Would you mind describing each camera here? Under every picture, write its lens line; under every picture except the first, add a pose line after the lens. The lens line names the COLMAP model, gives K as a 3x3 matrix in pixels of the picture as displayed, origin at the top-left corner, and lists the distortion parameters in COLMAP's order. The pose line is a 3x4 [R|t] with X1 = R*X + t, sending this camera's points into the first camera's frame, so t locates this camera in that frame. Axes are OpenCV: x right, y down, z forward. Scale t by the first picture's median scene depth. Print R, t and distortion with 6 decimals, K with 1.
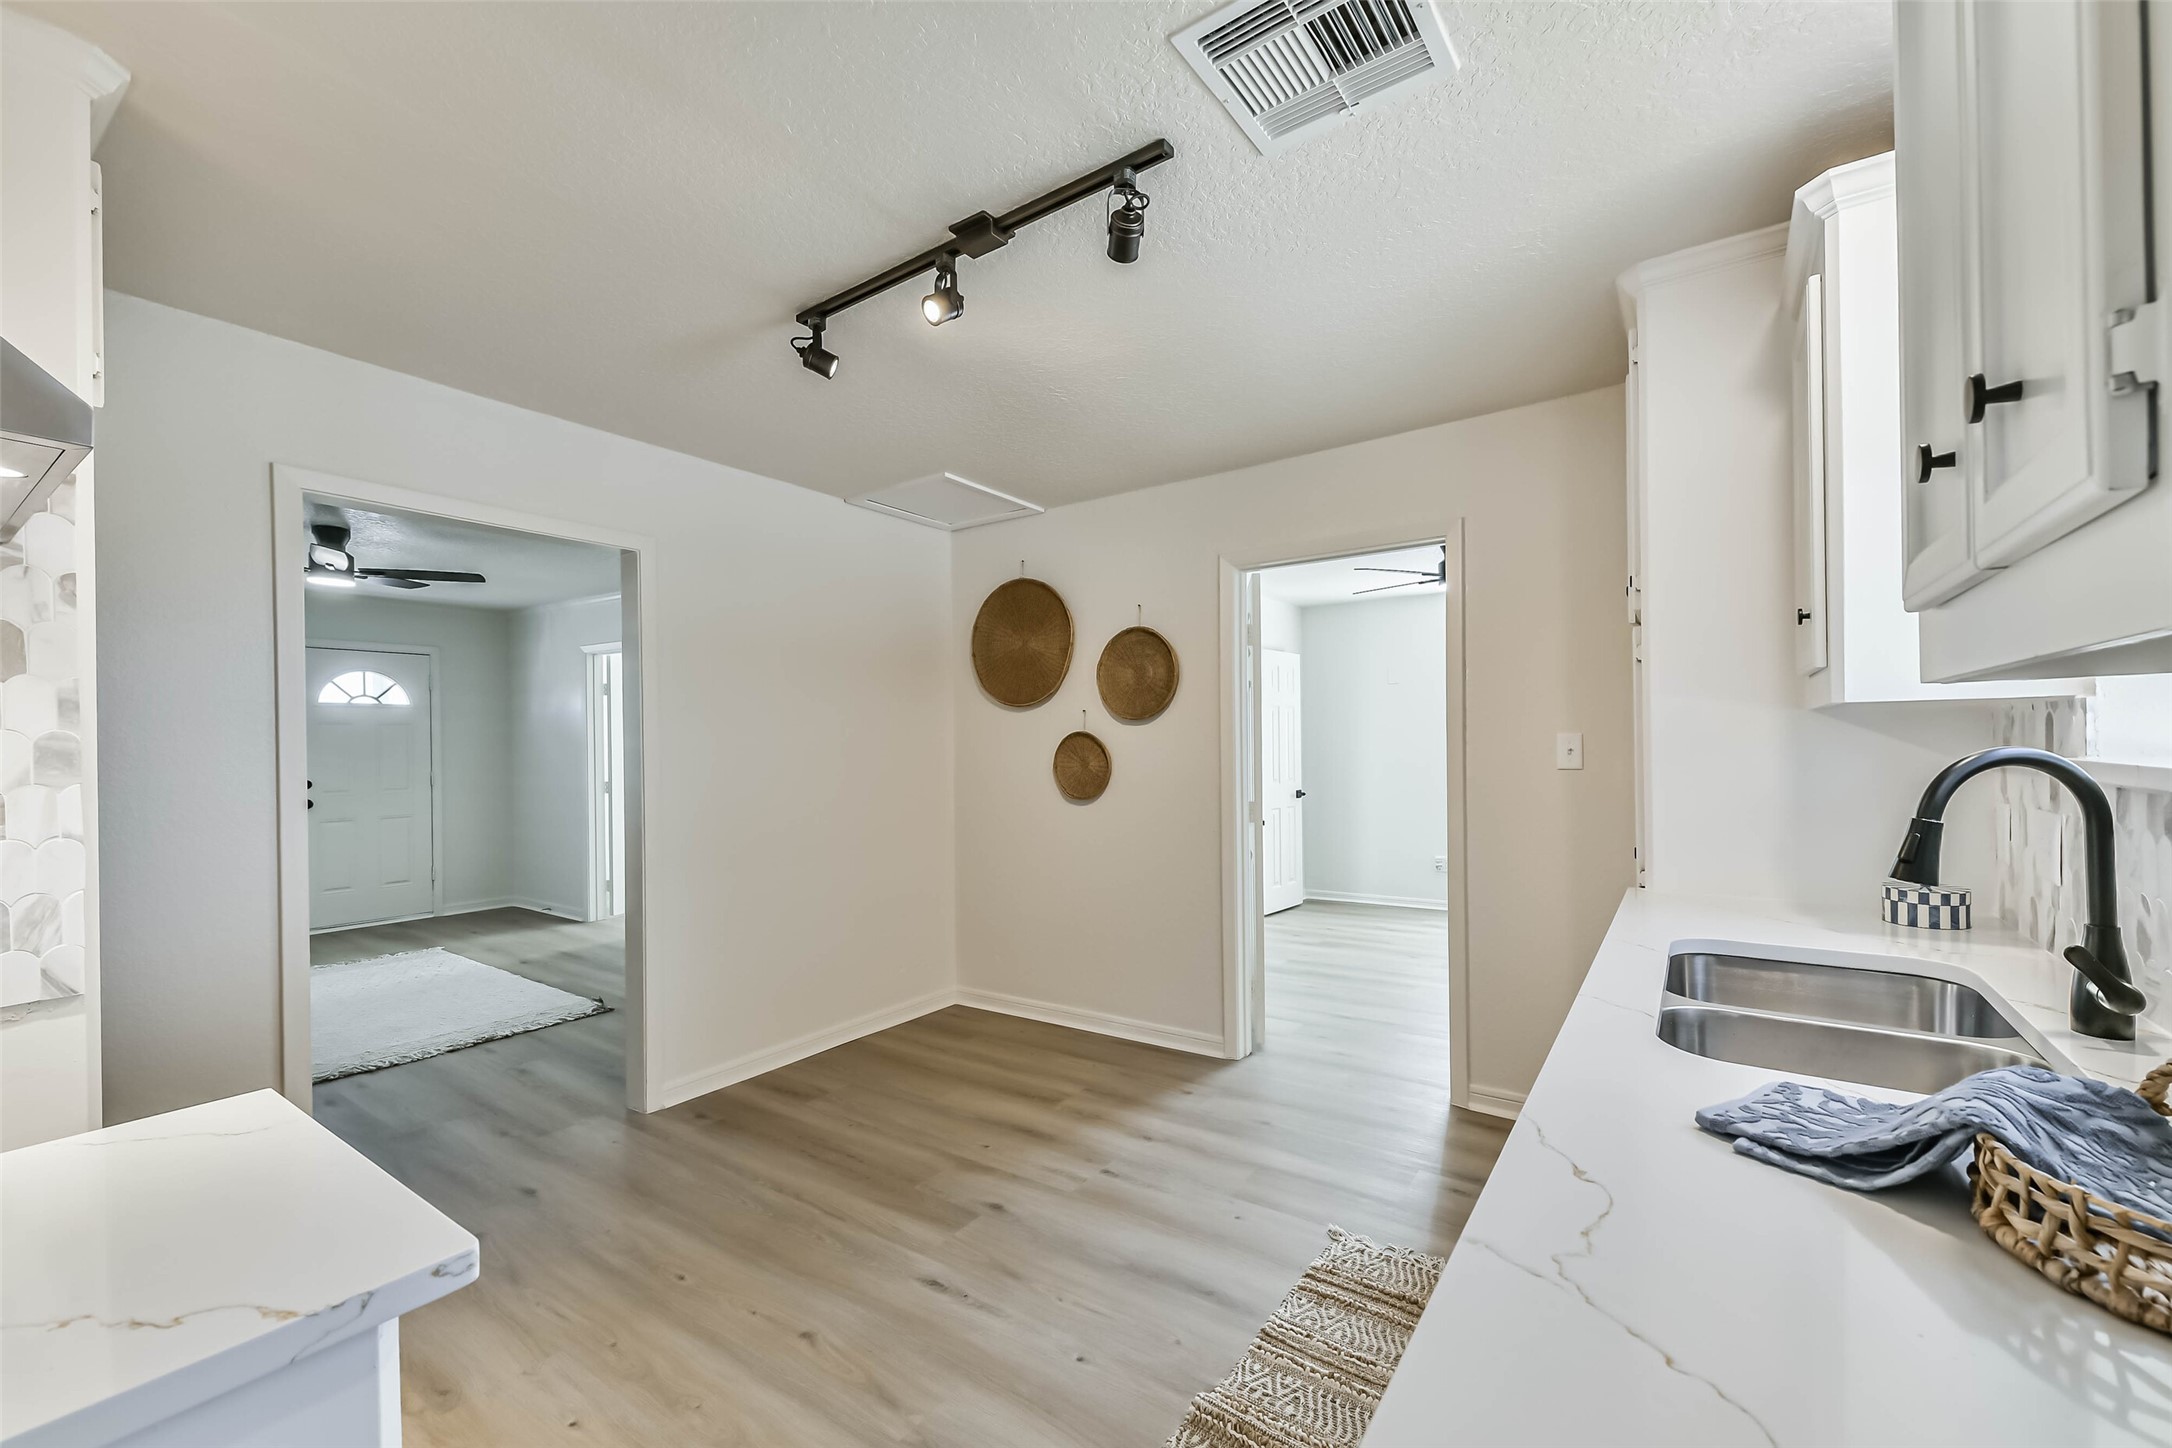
lens RADIAL K [[871.2, 0, 1079.9], [0, 871.2, 744.3], [0, 0, 1]] dist [0.046718, -0.012481]
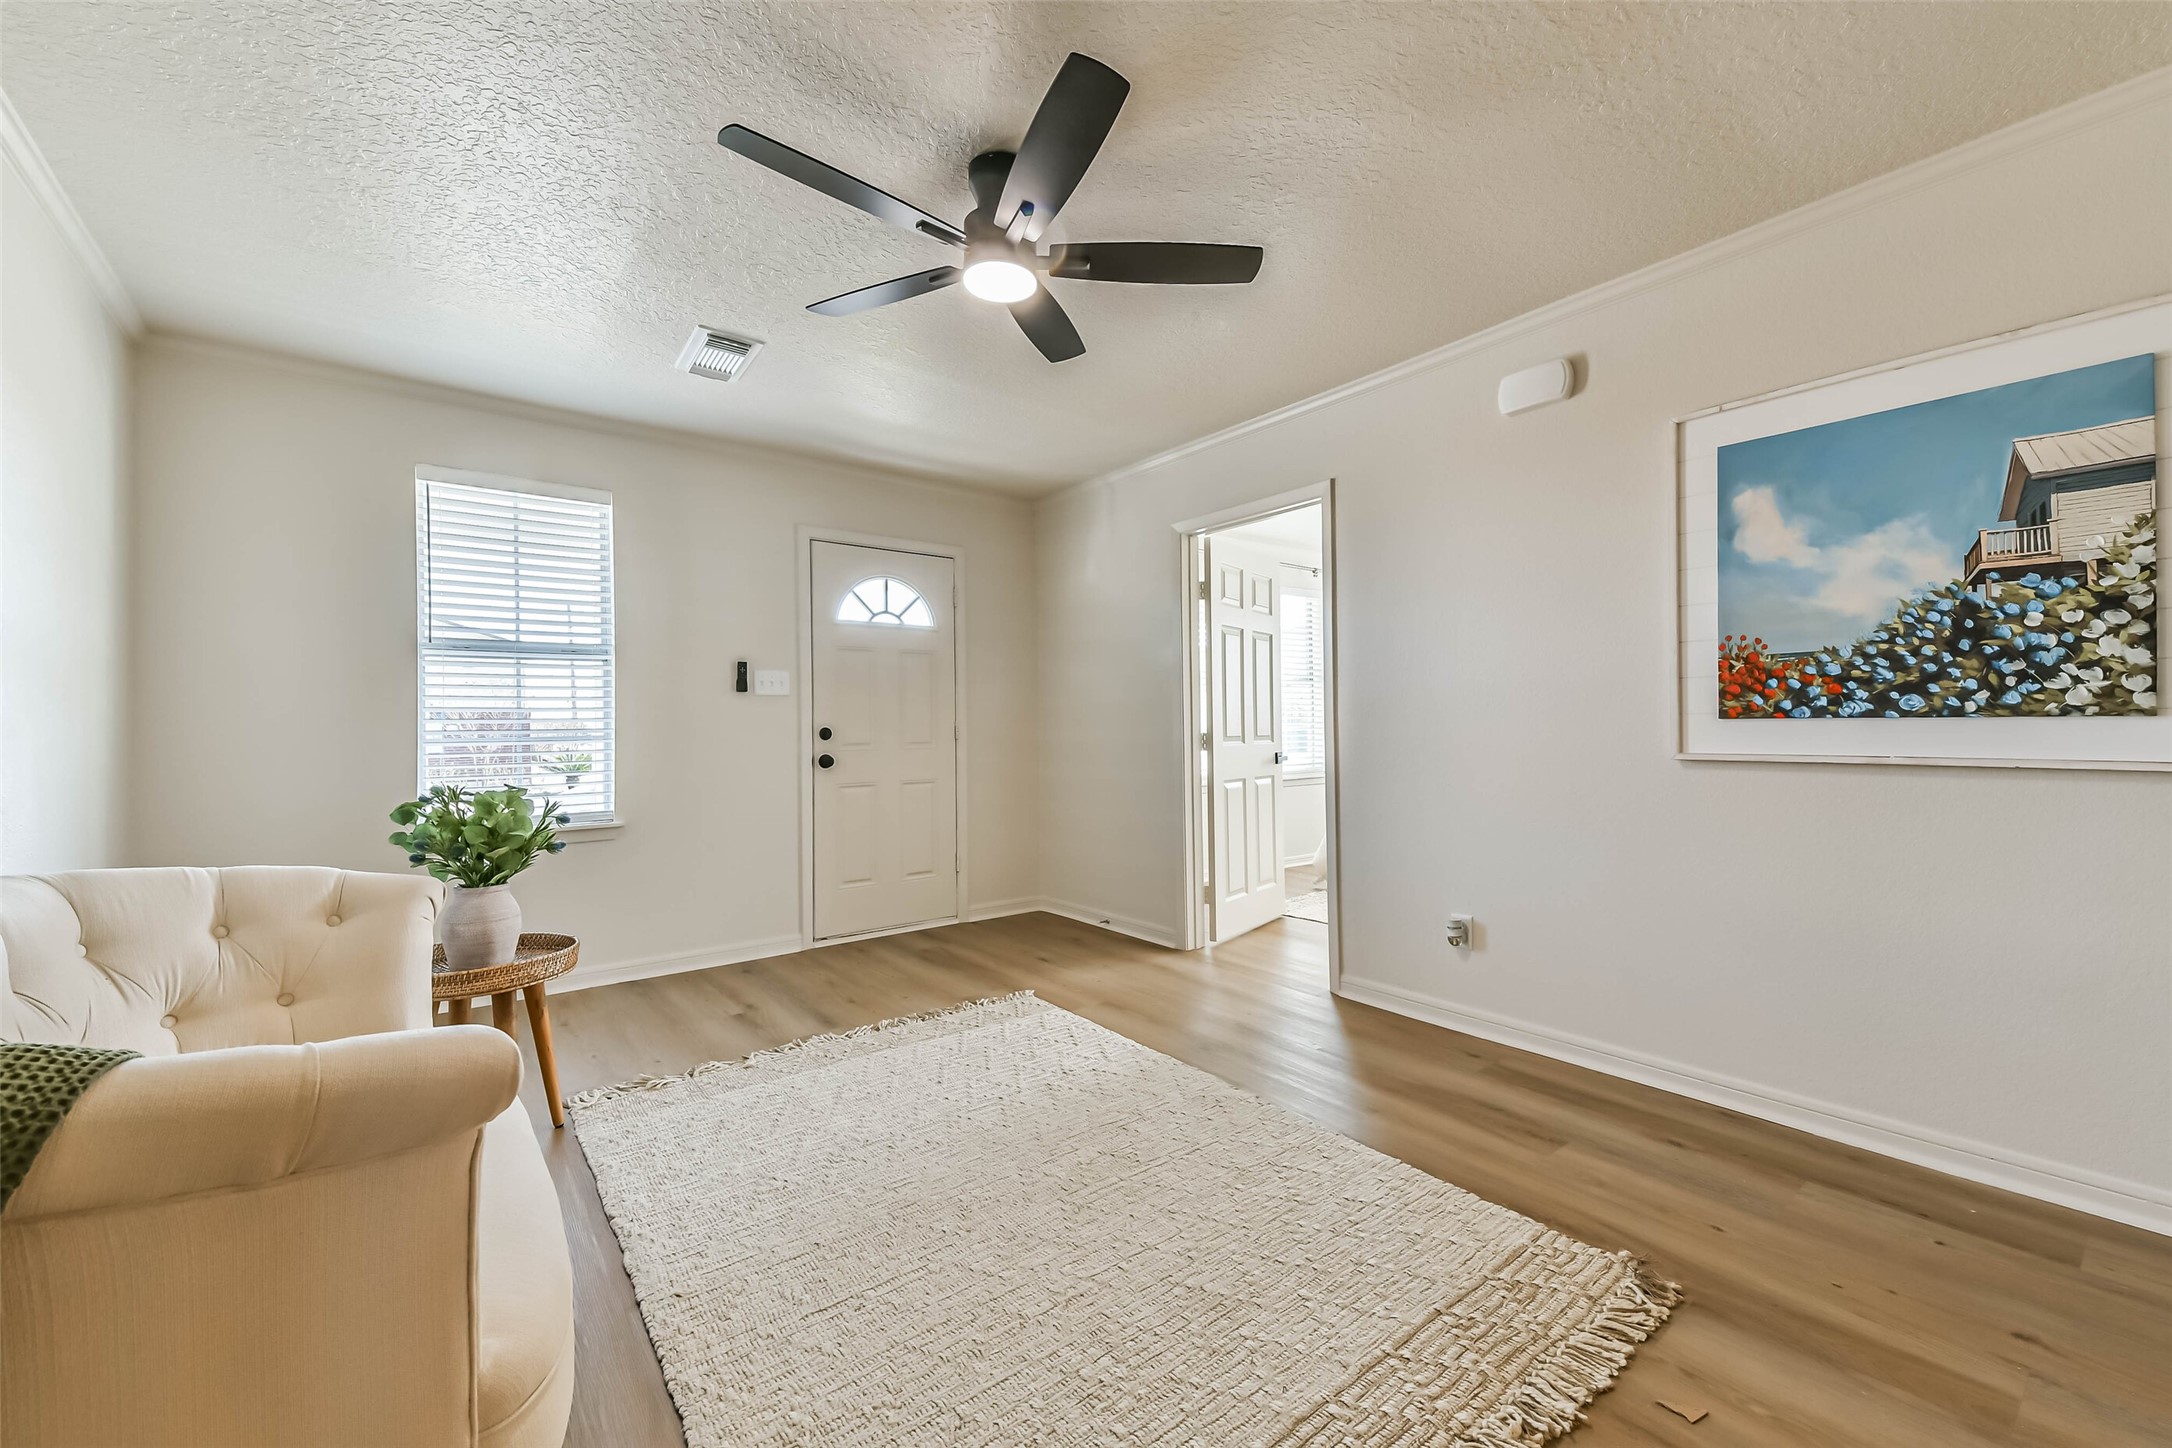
lens RADIAL K [[871.2, 0, 1084.5], [0, 871.2, 718.9], [0, 0, 1]] dist [0.046718, -0.012481]
pose [[0.955224, -0.005604, -0.295831, -1.070174], [0.001981, 0.999919, -0.012544, 0.099383], [0.295878, 0.011397, 0.955158, 0.907802]]
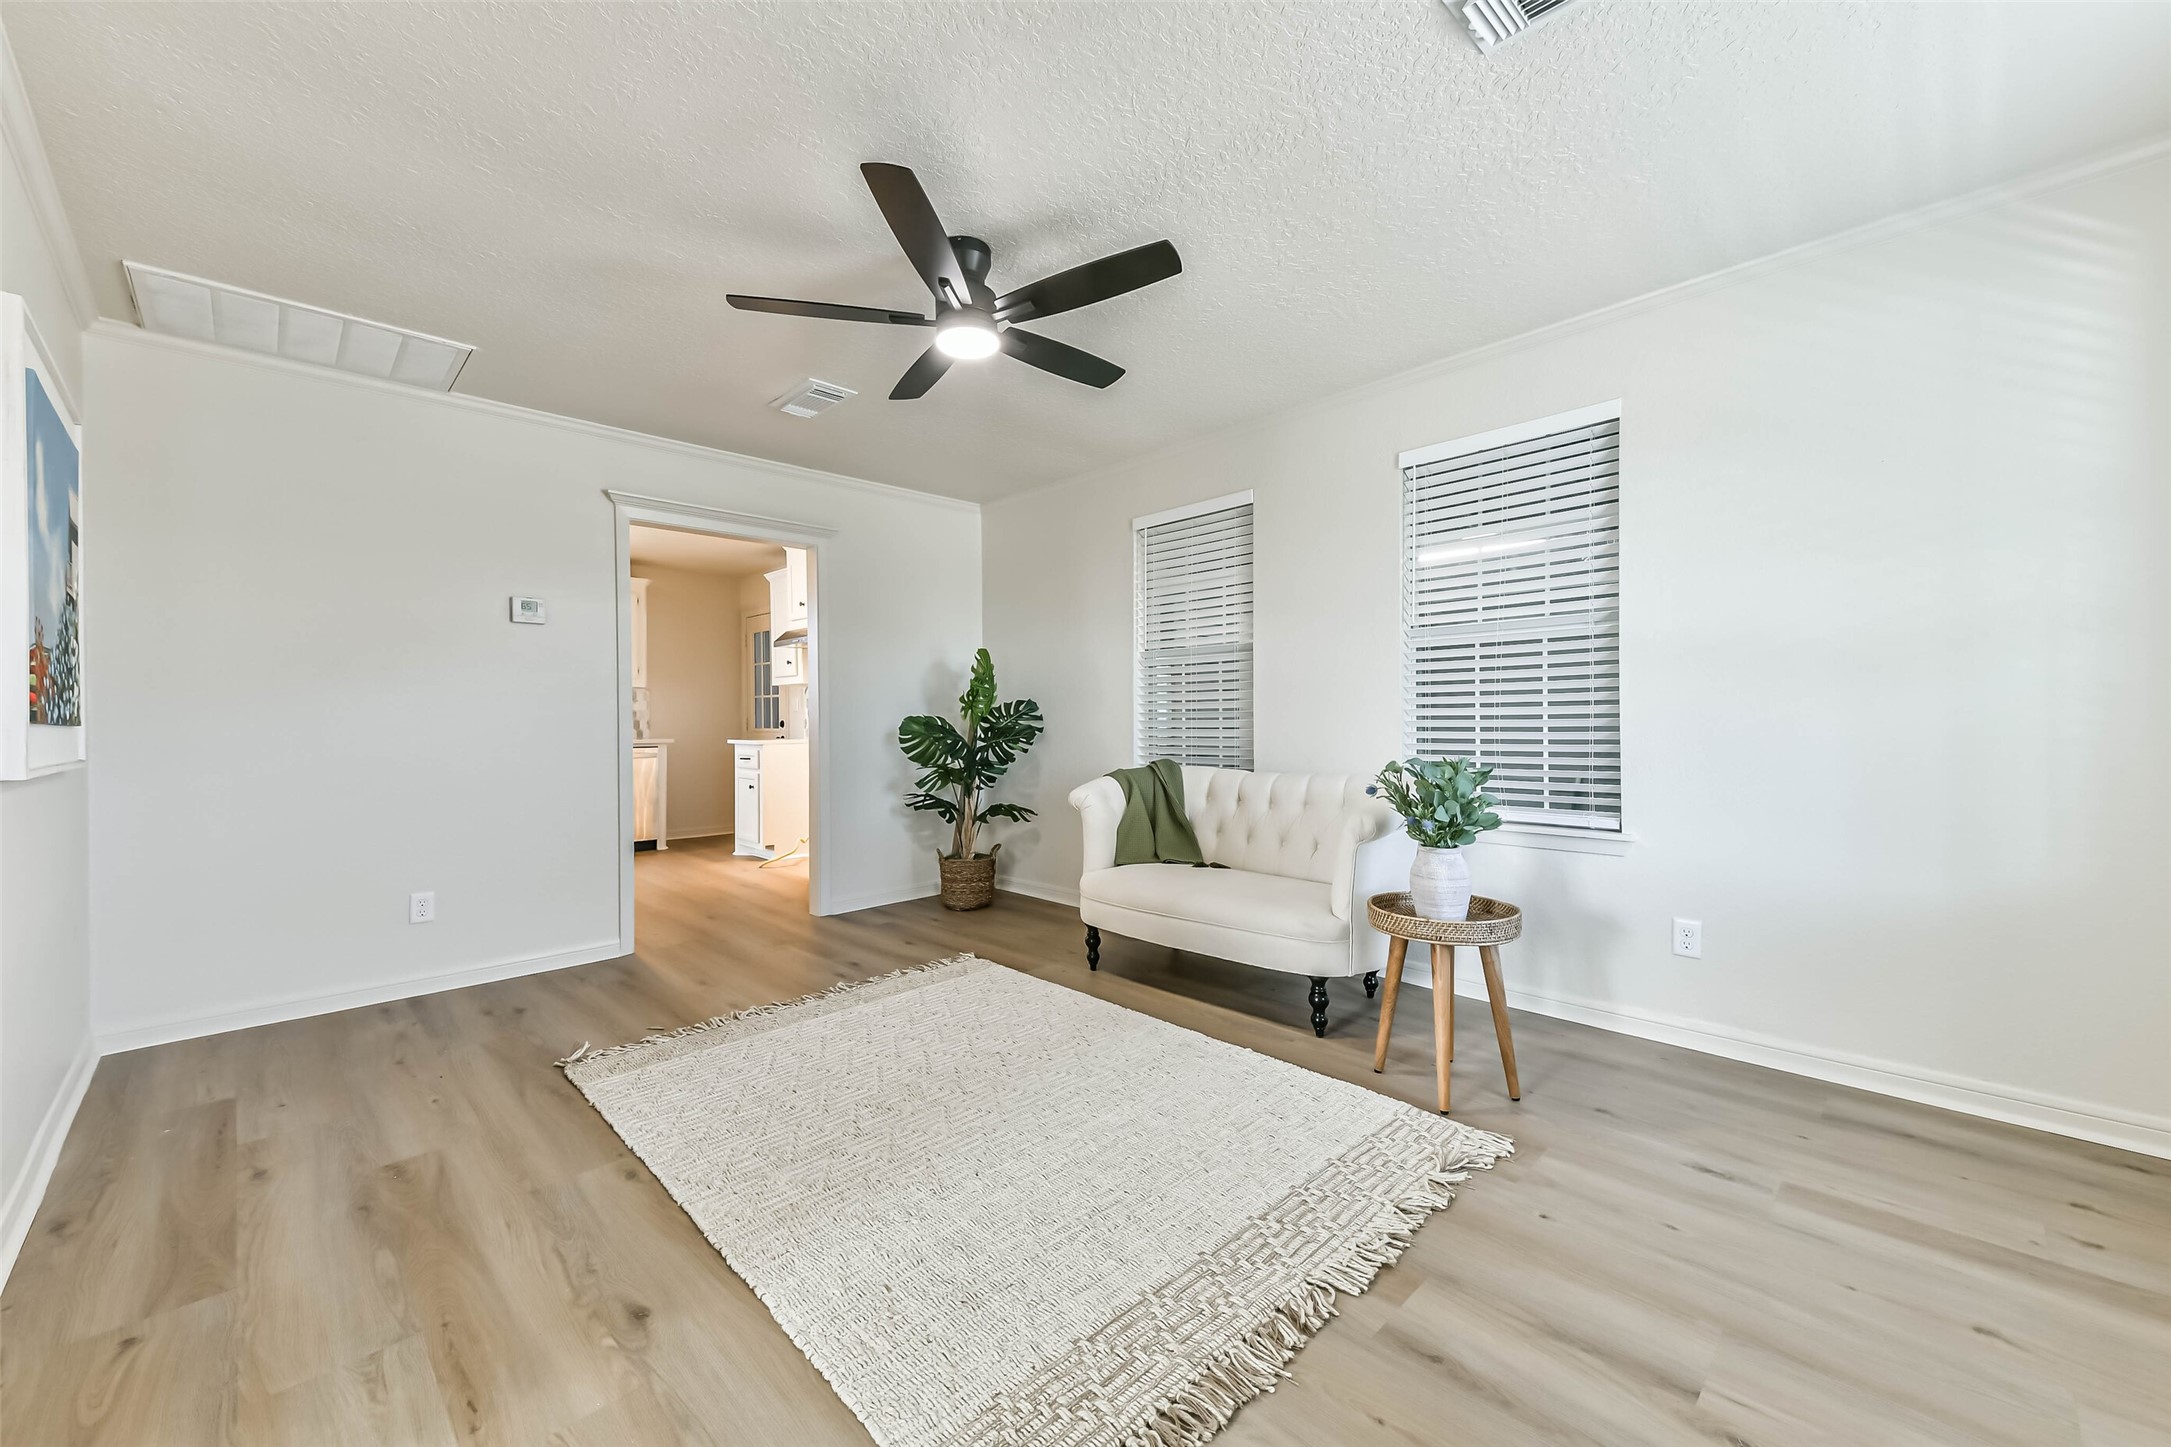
lens RADIAL K [[870.8, 0, 1093.3], [0, 870.8, 717.7], [0, 0, 1]] dist [0.046718, -0.012481]
pose [[-0.981518, 0.019888, 0.190334, -1.675108], [0.020619, 0.999786, 0.001860, 0.100025], [-0.190257, 0.005750, -0.981718, 2.526007]]
